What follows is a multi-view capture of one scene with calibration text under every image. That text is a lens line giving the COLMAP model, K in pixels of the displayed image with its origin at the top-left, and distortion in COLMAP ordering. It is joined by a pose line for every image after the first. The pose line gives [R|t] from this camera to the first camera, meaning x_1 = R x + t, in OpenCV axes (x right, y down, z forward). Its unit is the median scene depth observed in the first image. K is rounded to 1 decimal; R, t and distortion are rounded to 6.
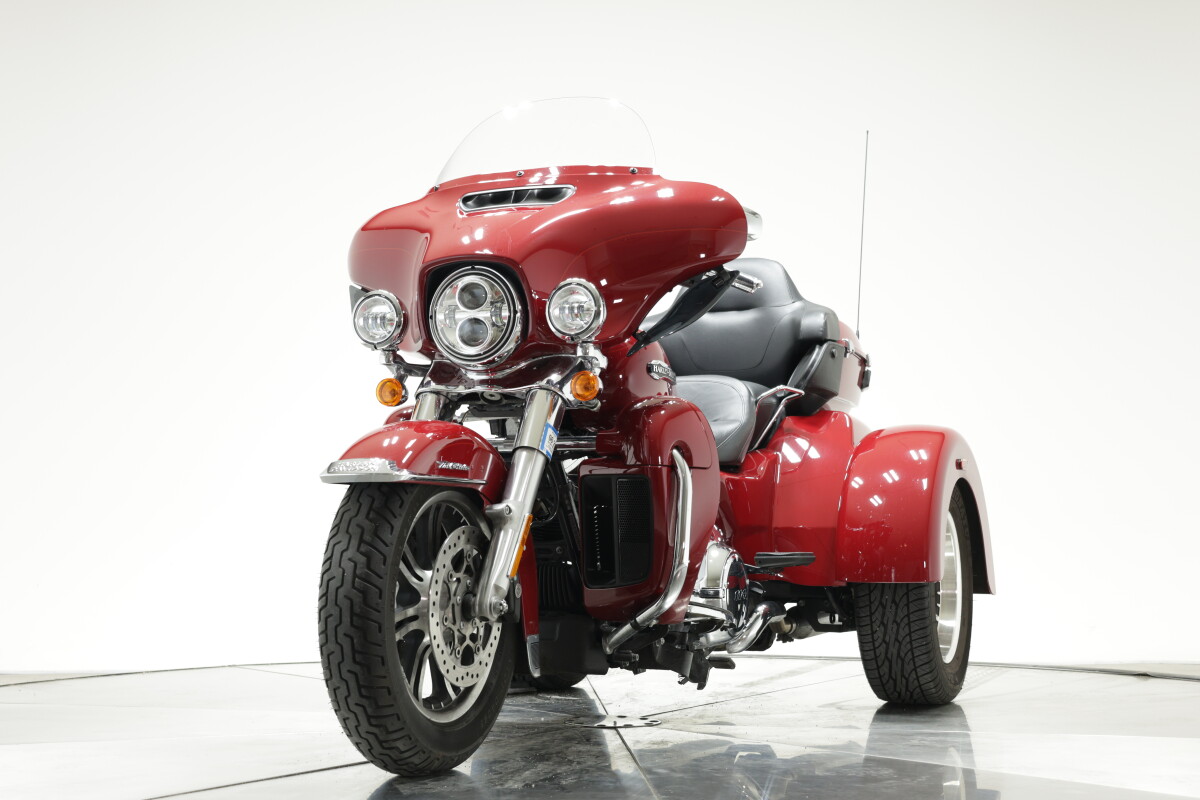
lens RADIAL K [[1635.4, 0, 600.0], [0, 1635.4, 400.0], [0, 0, 1]] dist [-0.001951, -0.010409]
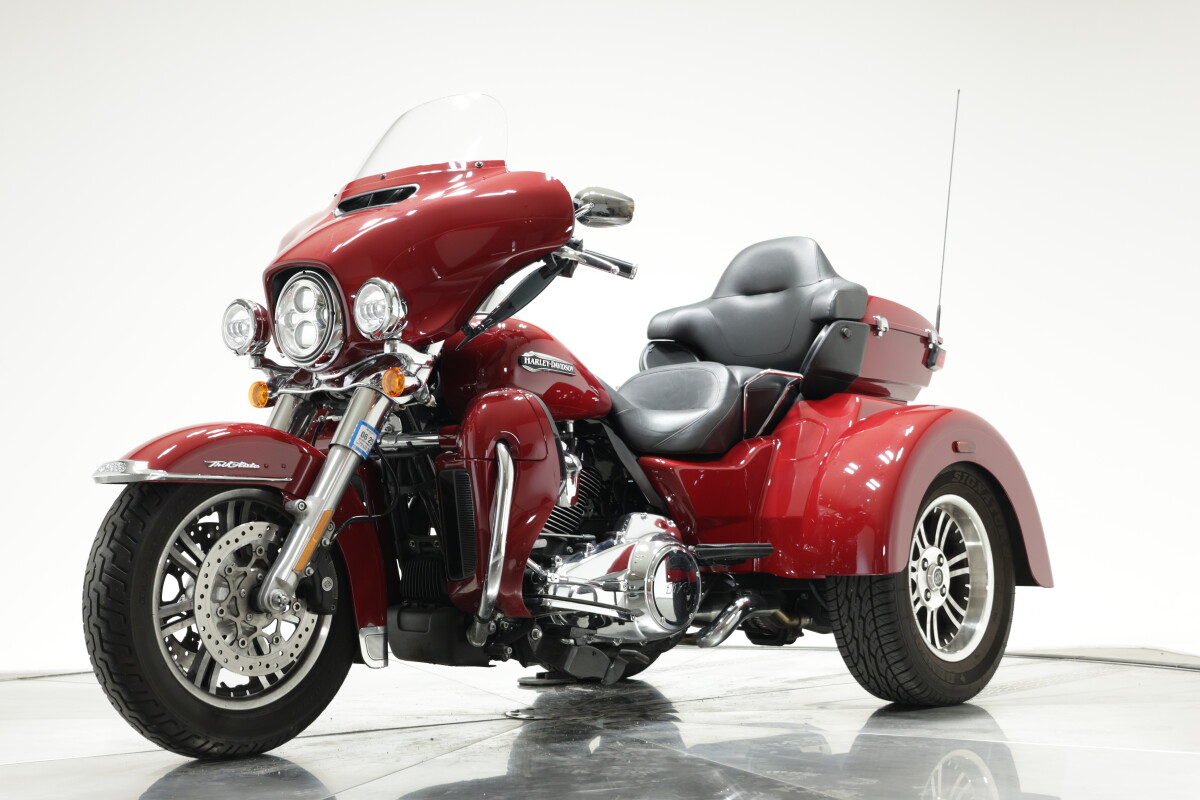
lens RADIAL K [[1635.4, 0, 600.0], [0, 1635.4, 400.0], [0, 0, 1]] dist [-0.001951, -0.010409]
pose [[0.946430, -0.034772, -0.321033, 0.418613], [0.036860, 0.999320, 0.000427, 0.006277], [0.320800, -0.012237, 0.947068, 0.075632]]
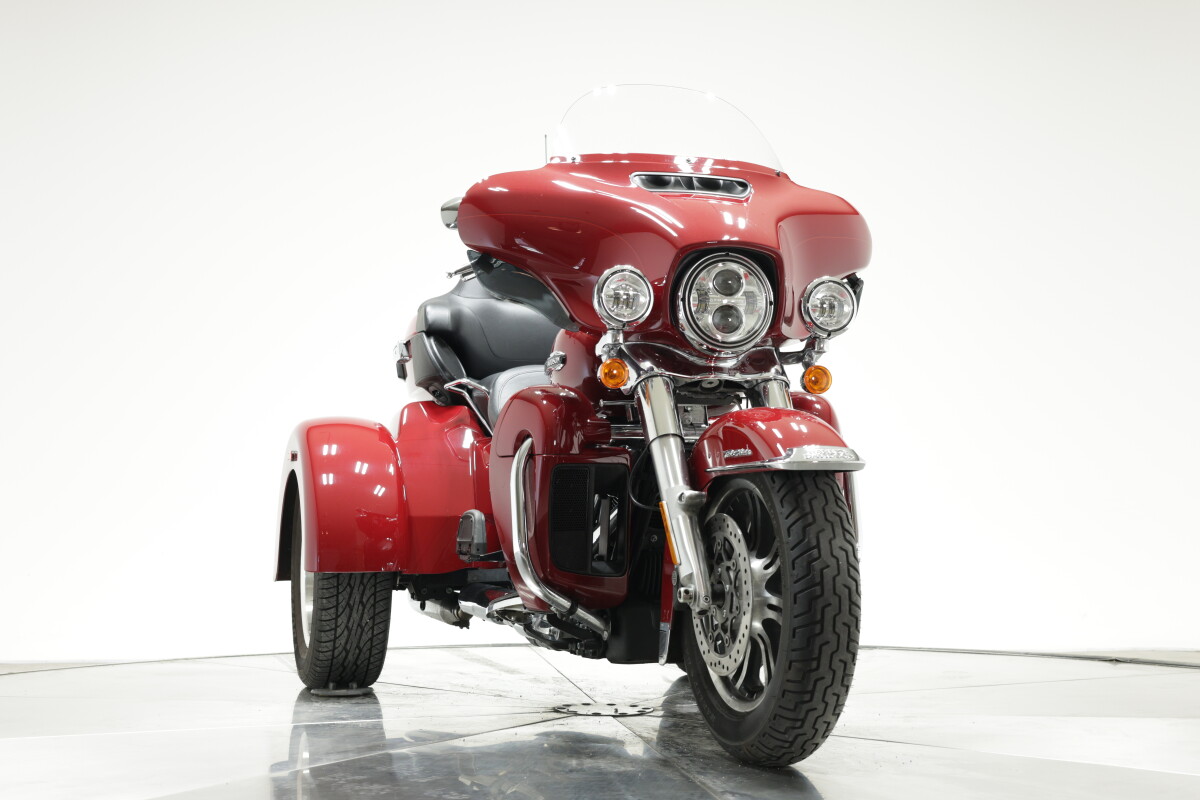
lens RADIAL K [[1635.4, 0, 600.0], [0, 1635.4, 400.0], [0, 0, 1]] dist [-0.001951, -0.010409]
pose [[0.761962, 0.046666, 0.645938, -0.753389], [-0.050638, 0.998640, -0.012414, 0.023107], [-0.645639, -0.023250, 0.763289, 0.282365]]
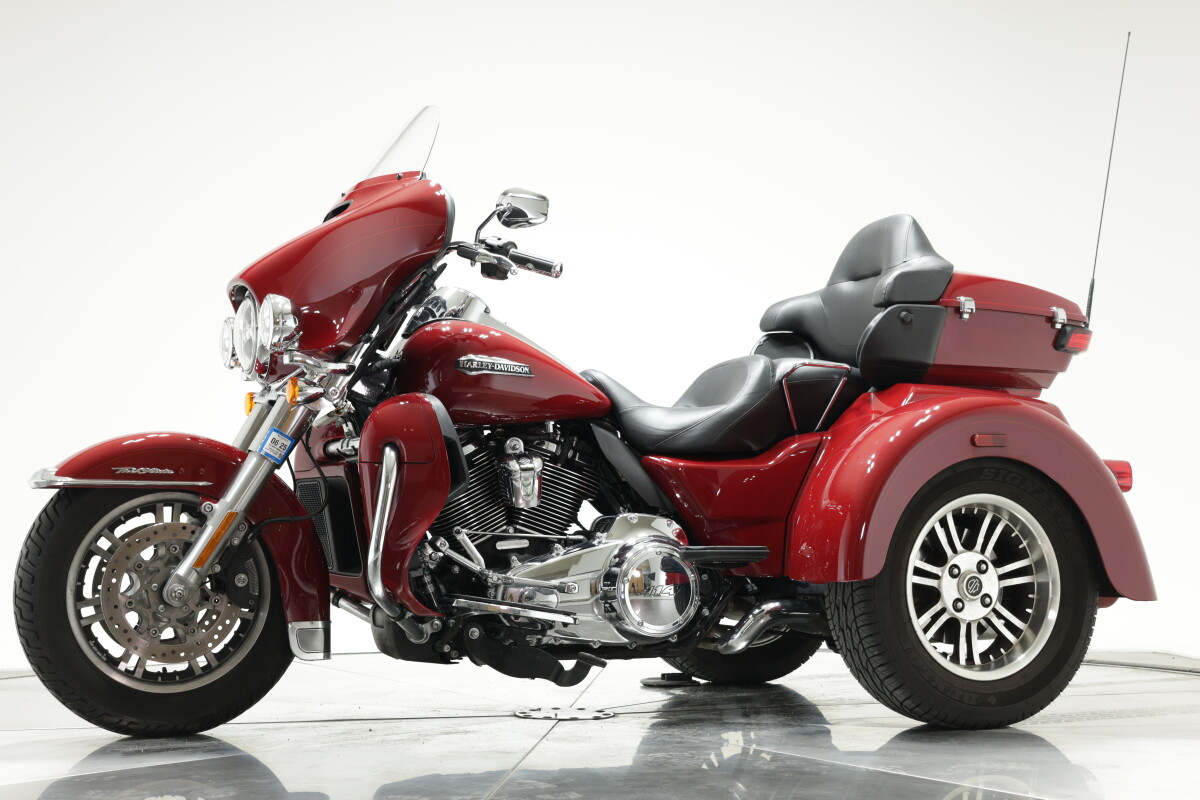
lens RADIAL K [[1635.4, 0, 600.0], [0, 1635.4, 400.0], [0, 0, 1]] dist [-0.001951, -0.010409]
pose [[0.721975, -0.056483, -0.689609, 0.838985], [0.062131, 0.997928, -0.016690, 0.026496], [0.689124, -0.030796, 0.723989, 0.345225]]
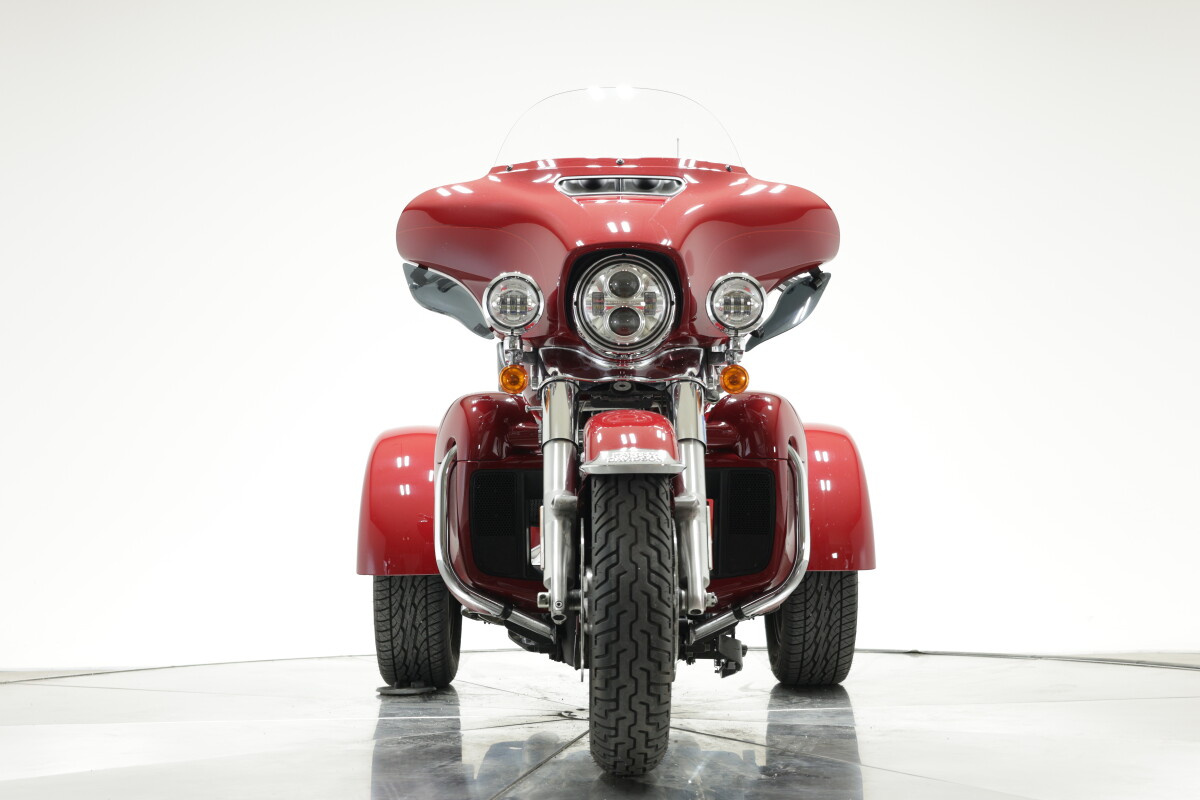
lens RADIAL K [[1635.4, 0, 600.0], [0, 1635.4, 400.0], [0, 0, 1]] dist [-0.001951, -0.010409]
pose [[0.915506, 0.024940, 0.401531, -0.469891], [-0.026385, 0.999650, -0.001932, 0.007781], [-0.401438, -0.008825, 0.915844, 0.103279]]
